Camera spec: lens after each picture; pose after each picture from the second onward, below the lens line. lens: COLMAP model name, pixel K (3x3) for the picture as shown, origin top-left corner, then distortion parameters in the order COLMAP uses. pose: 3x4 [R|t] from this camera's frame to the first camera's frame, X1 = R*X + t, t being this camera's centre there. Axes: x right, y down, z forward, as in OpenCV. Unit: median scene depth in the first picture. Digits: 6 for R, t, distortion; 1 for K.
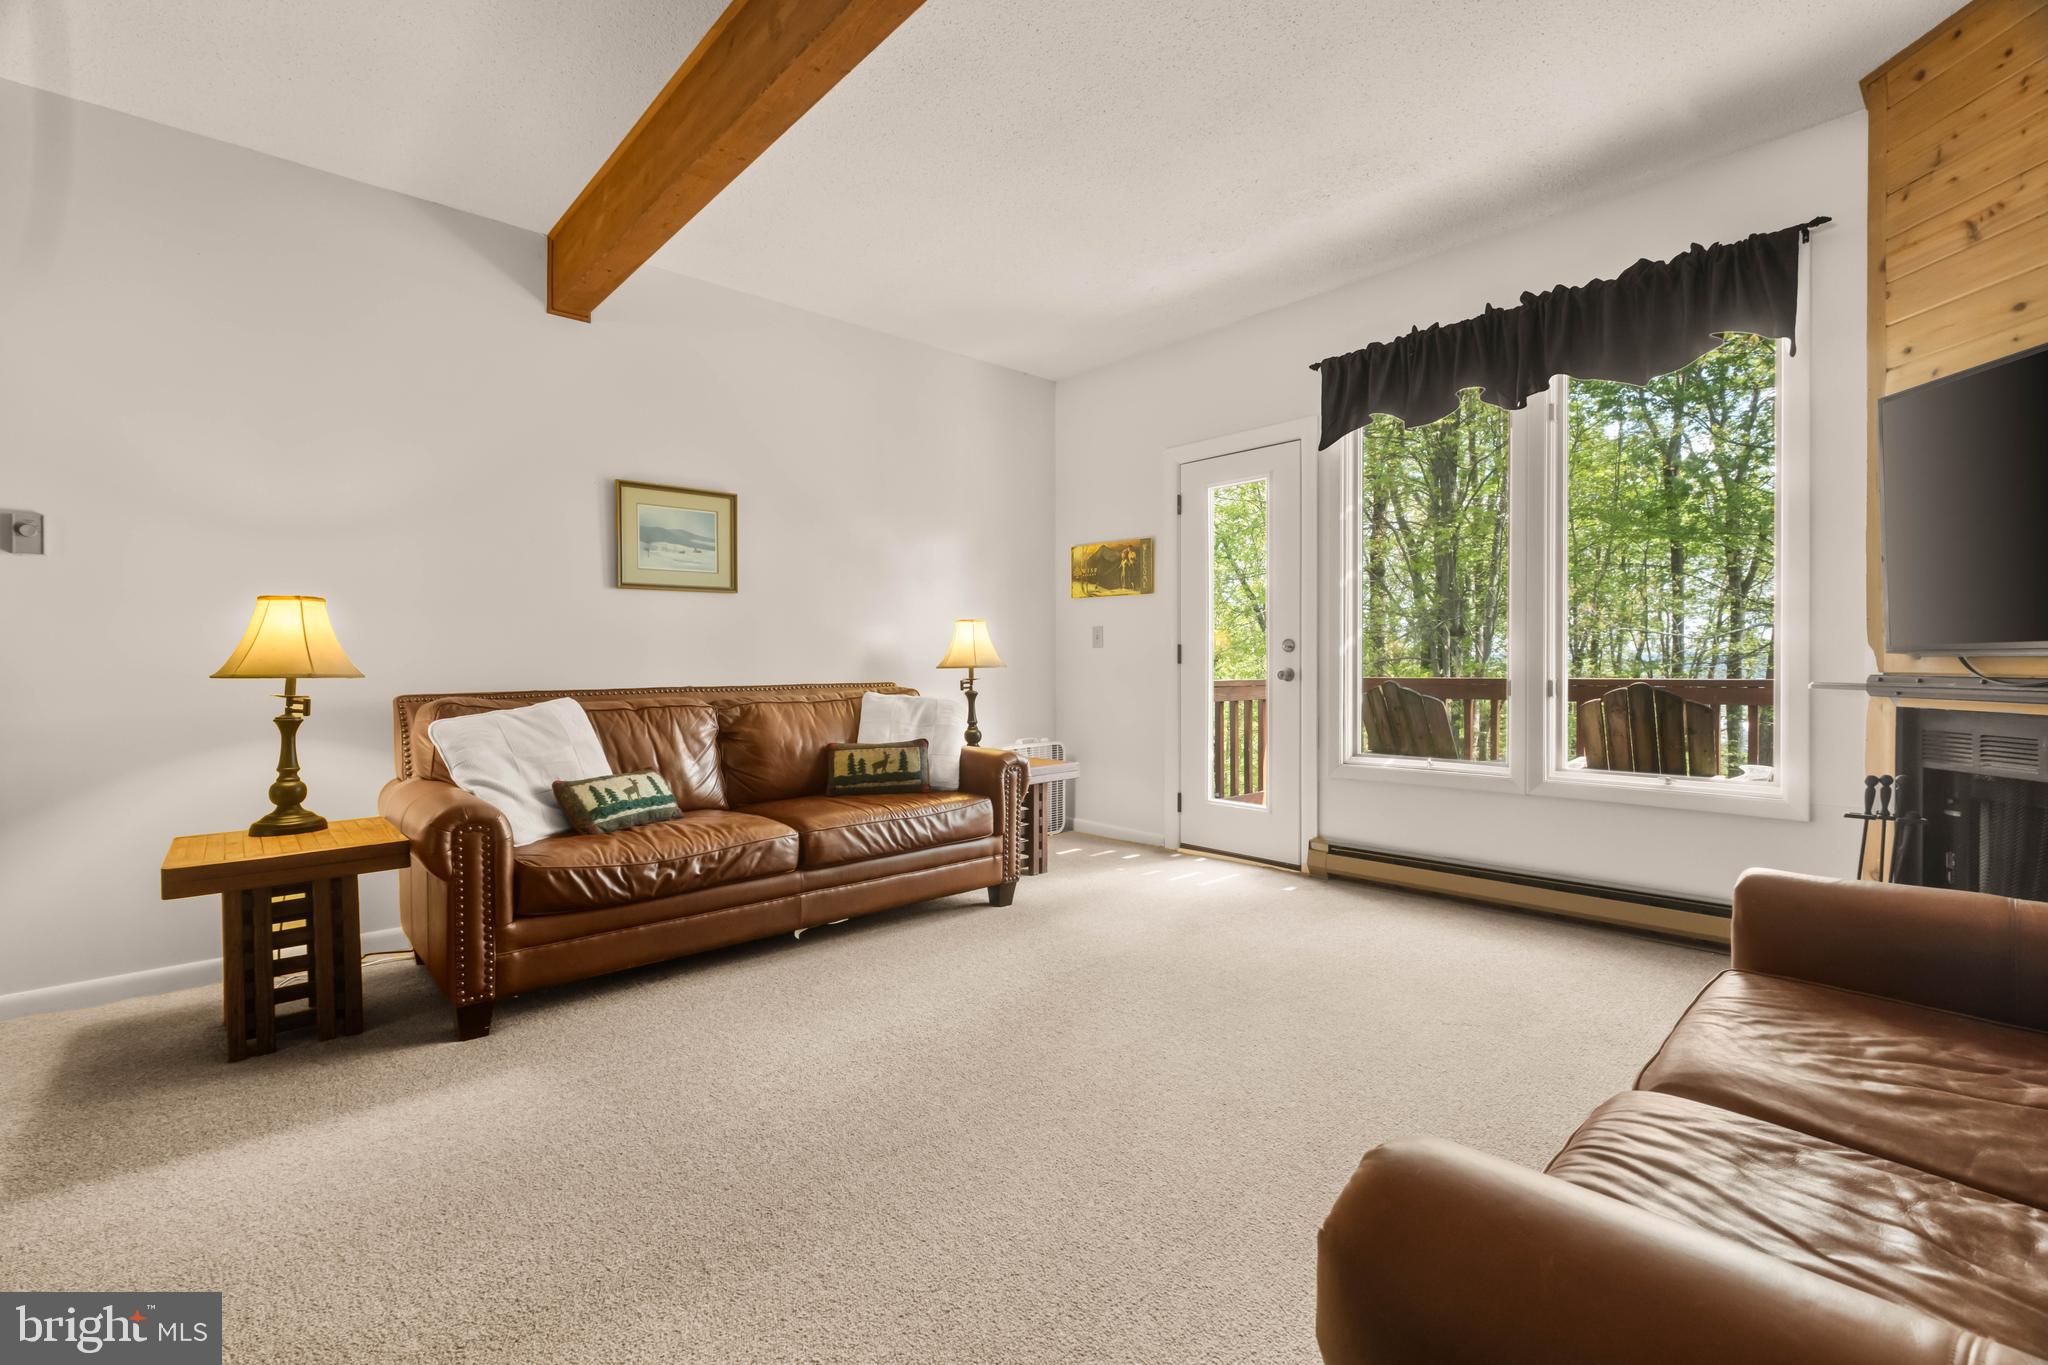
lens RADIAL K [[874.7, 0, 1024.0], [0, 874.7, 682.5], [0, 0, 1]] dist [-0.015015, -0.000385]
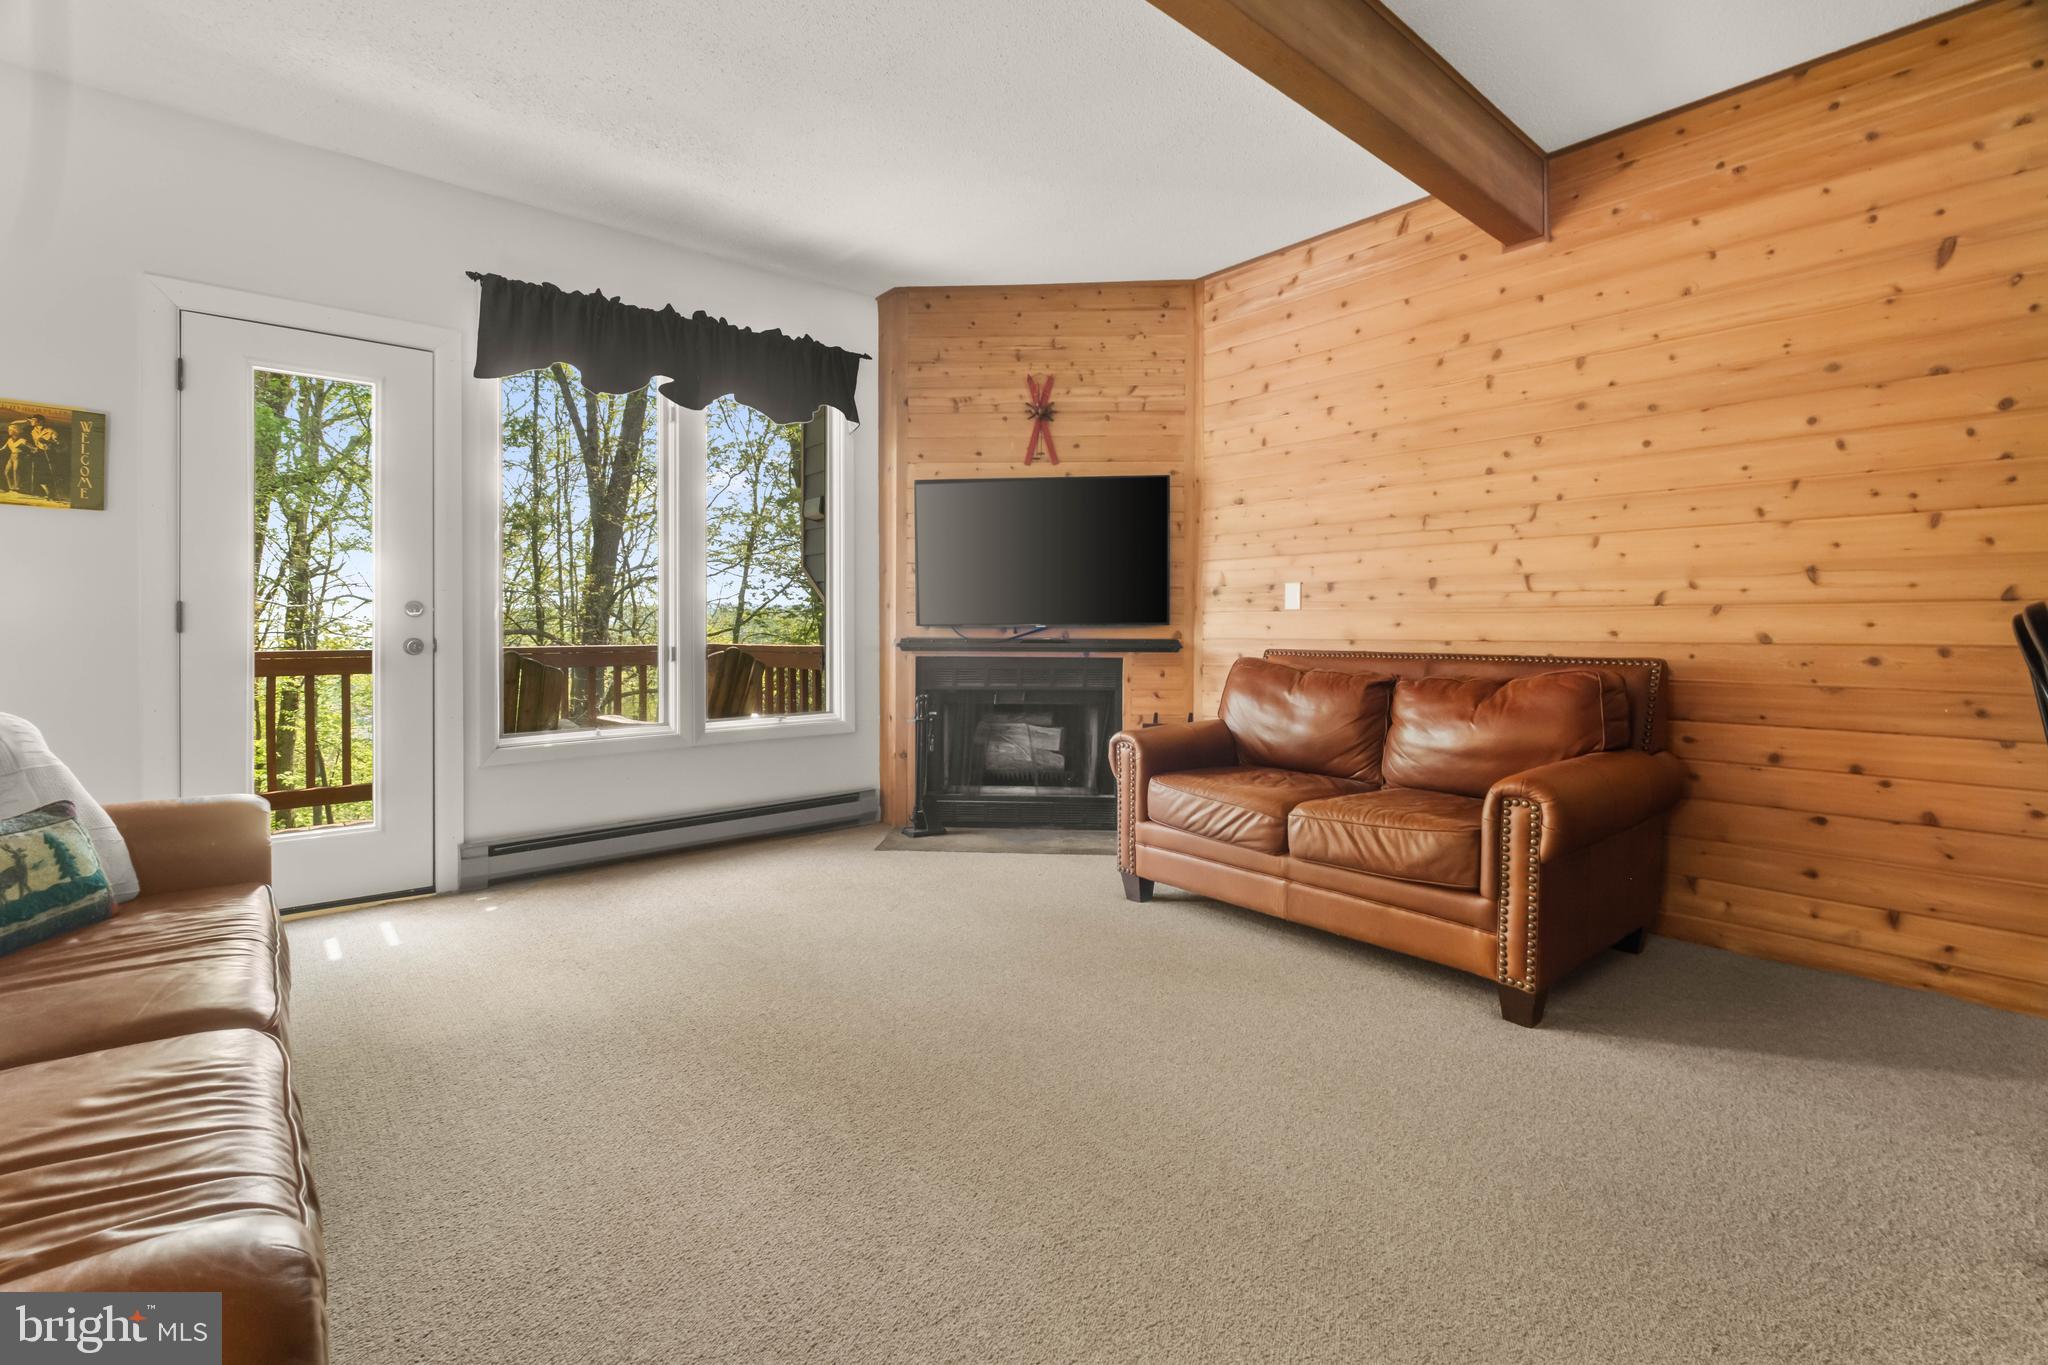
lens RADIAL K [[905.6, 0, 1005.7], [0, 905.6, 635.7], [0, 0, 1]] dist [0.001373, -0.005111]
pose [[0.031772, -0.002851, 0.999491, -0.550454], [0.024079, 0.999708, 0.002087, -0.008951], [-0.999205, 0.024000, 0.031831, 0.505133]]
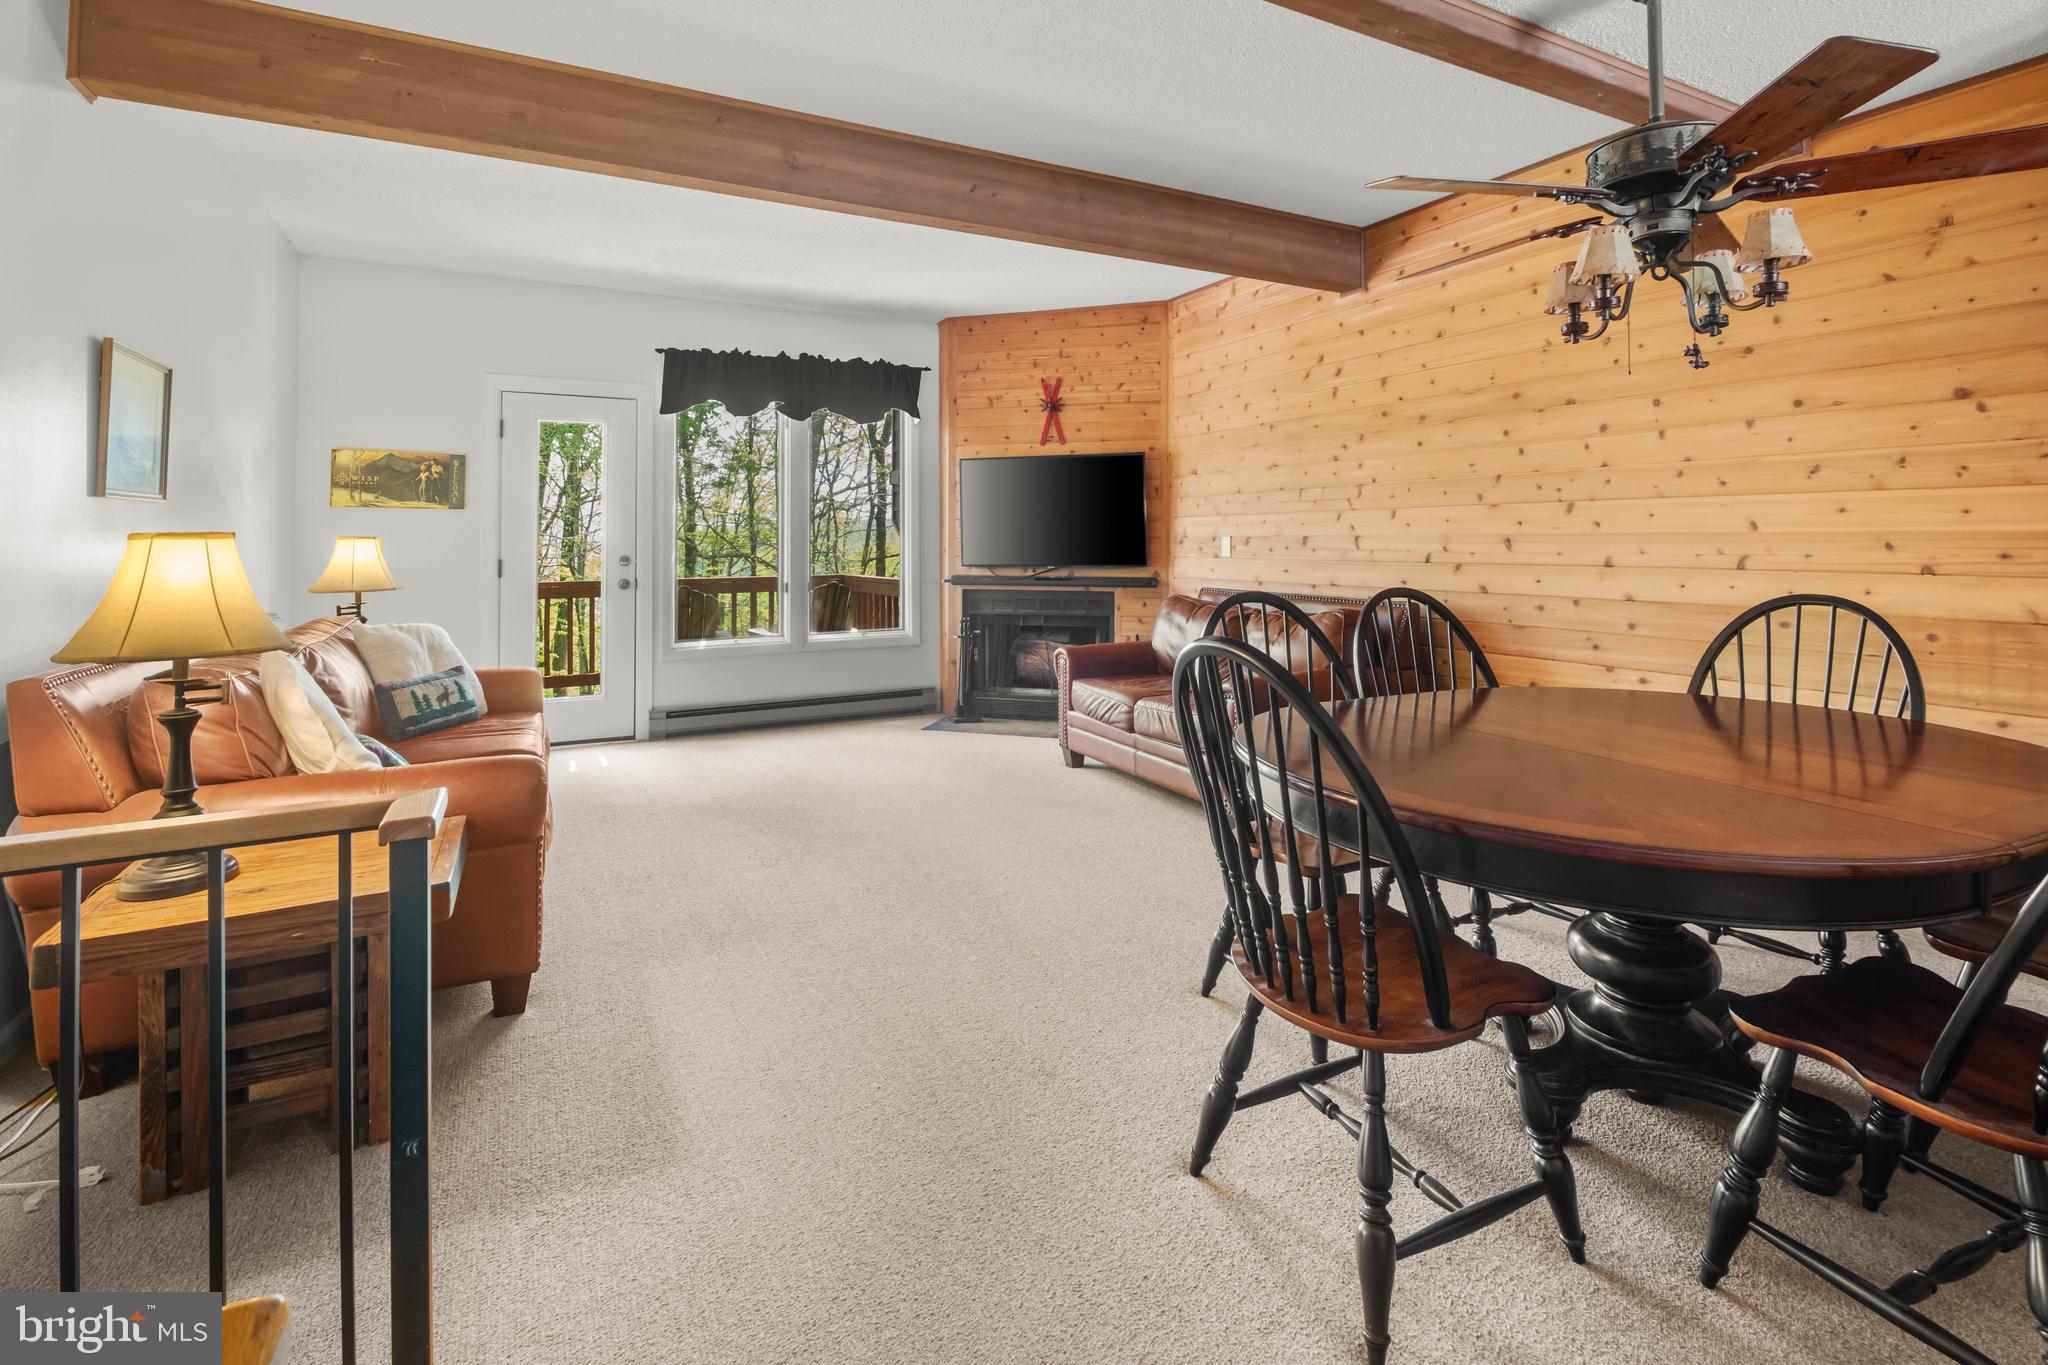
lens RADIAL K [[944.1, 0, 1018.6], [0, 944.1, 532.0], [0, 0, 1]] dist [-0.001024, -0.000081]
pose [[0.252884, 0.013592, 0.967401, -0.970553], [0.025079, 0.999473, -0.020598, -0.047354], [-0.967172, 0.029470, 0.252410, 0.128654]]
